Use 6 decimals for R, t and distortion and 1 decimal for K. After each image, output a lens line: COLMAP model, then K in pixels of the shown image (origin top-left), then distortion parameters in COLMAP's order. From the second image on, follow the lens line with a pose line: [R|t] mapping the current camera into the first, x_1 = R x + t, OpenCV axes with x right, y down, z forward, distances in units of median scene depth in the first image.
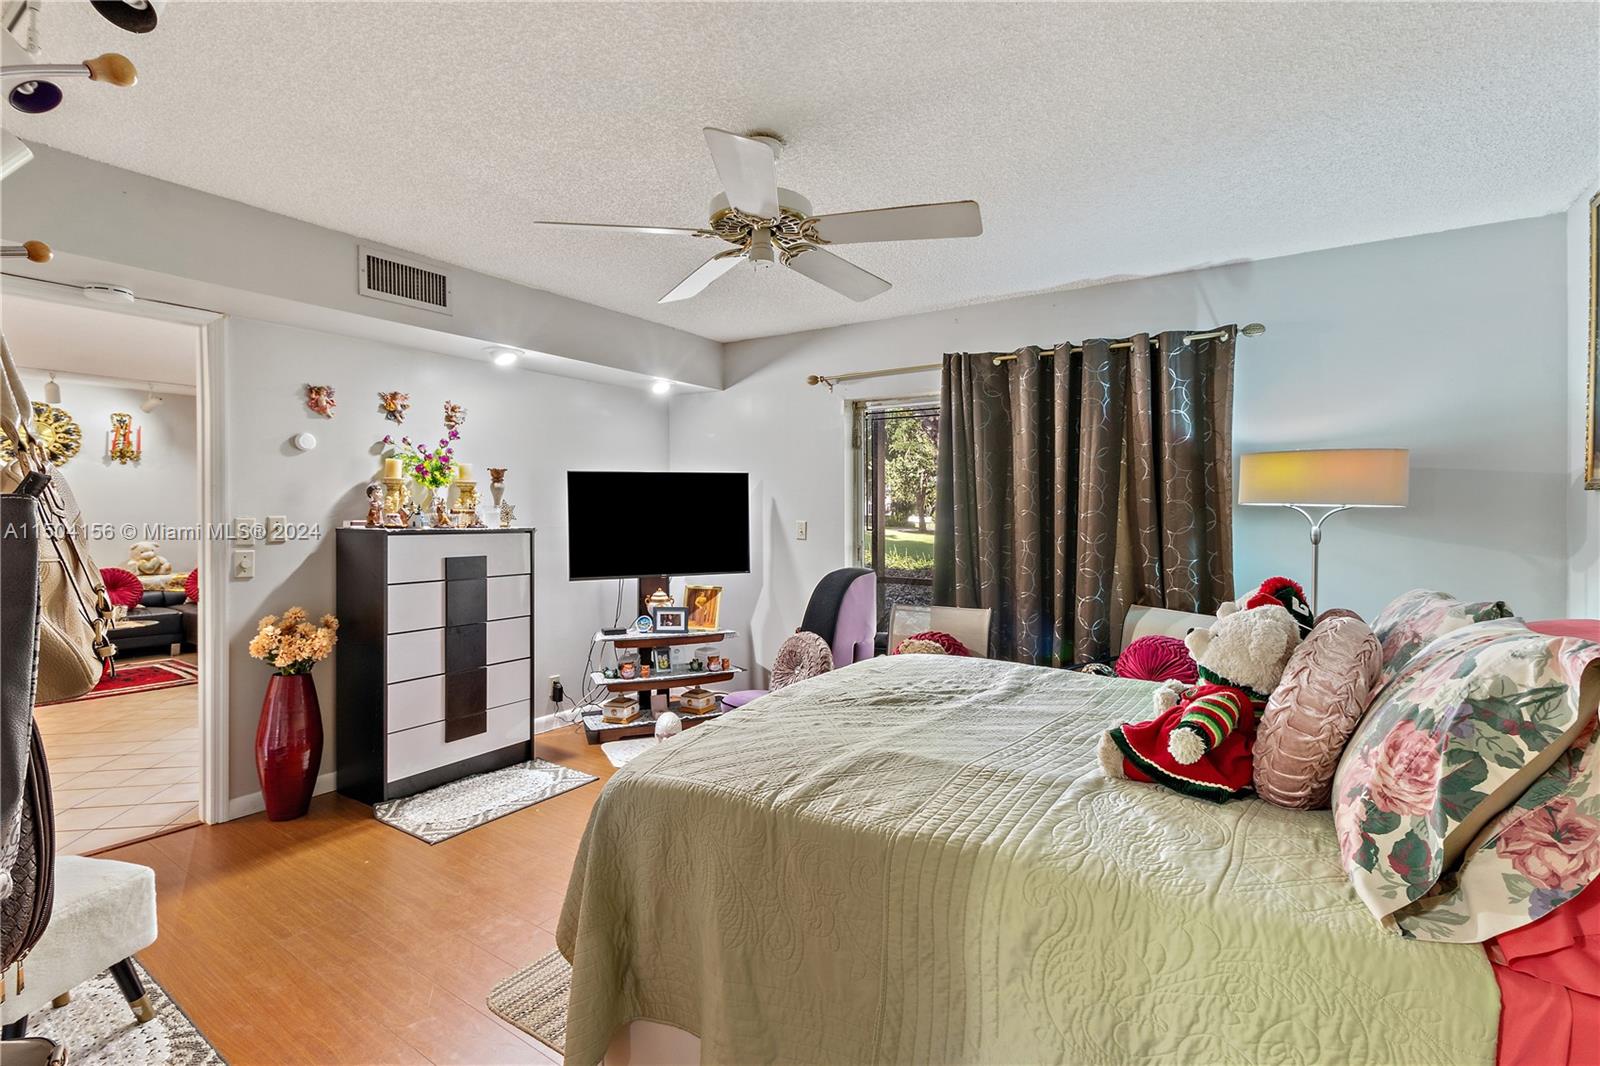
lens RADIAL K [[739.3, 0, 812.5], [0, 739.3, 506.4], [0, 0, 1]] dist [-0.002629, 0.000289]
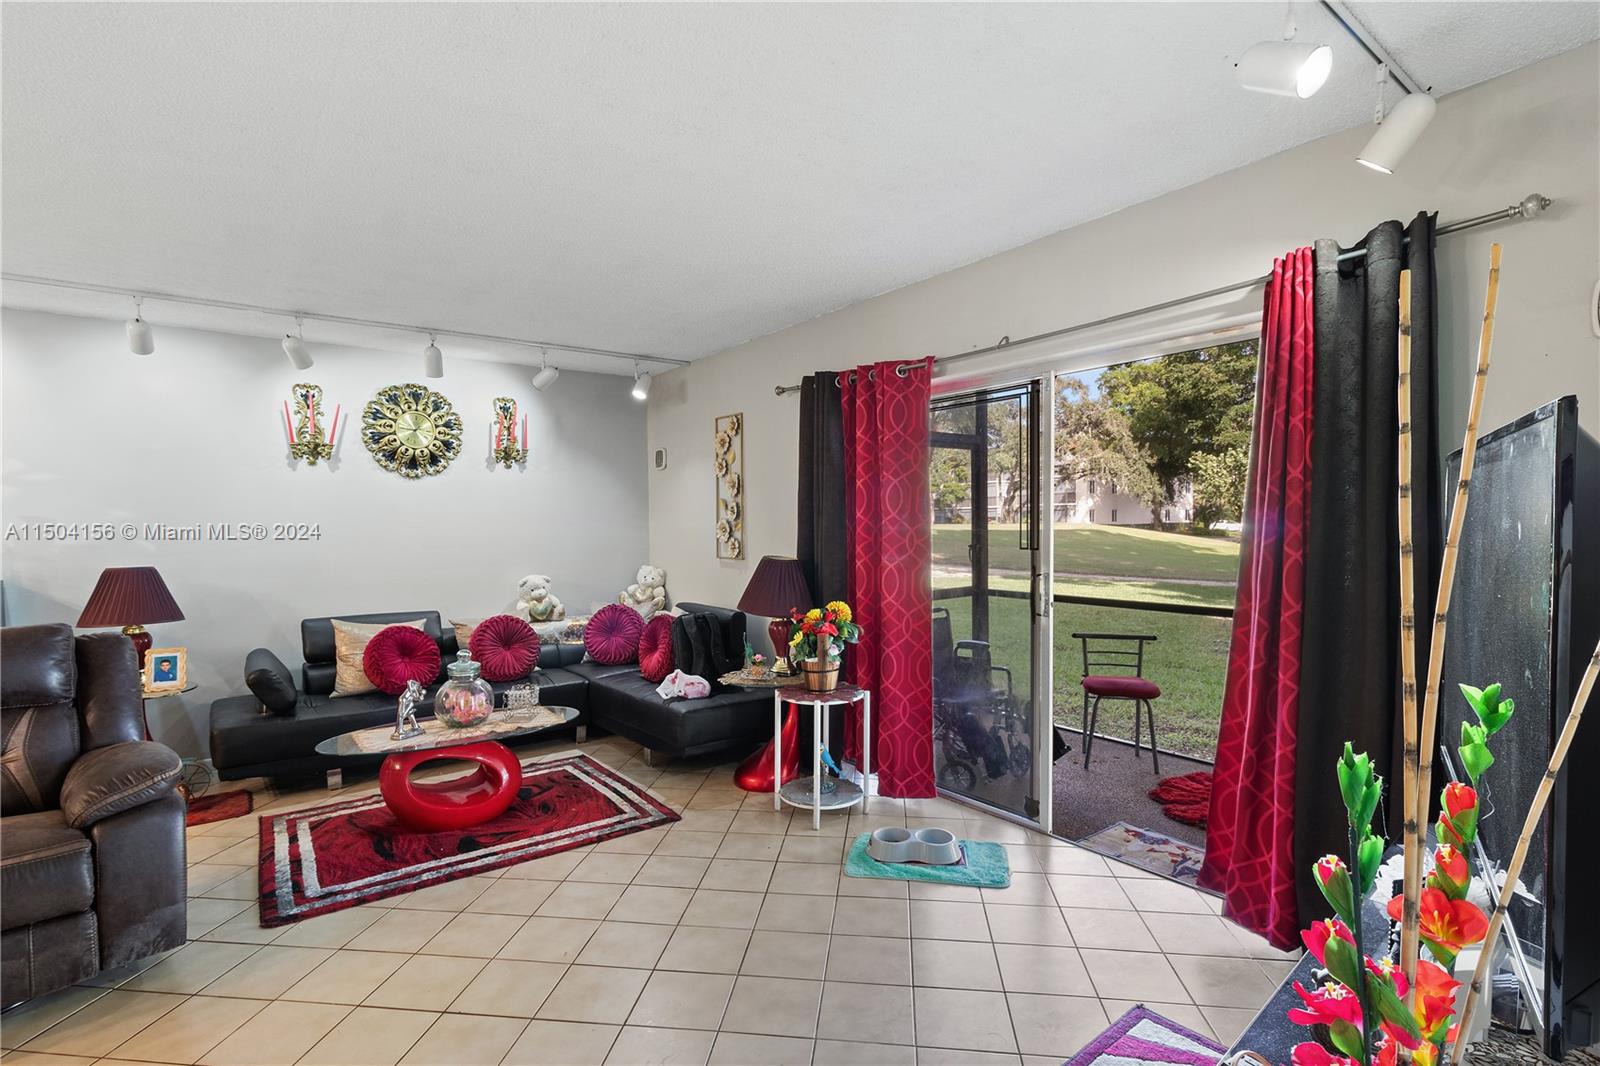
lens RADIAL K [[739.3, 0, 796.0], [0, 739.3, 525.1], [0, 0, 1]] dist [-0.002629, 0.000289]
pose [[0.949583, -0.018455, -0.312973, -0.441819], [0.021517, 0.999748, 0.006334, -0.000162], [0.312777, -0.012749, 0.949741, 0.400434]]
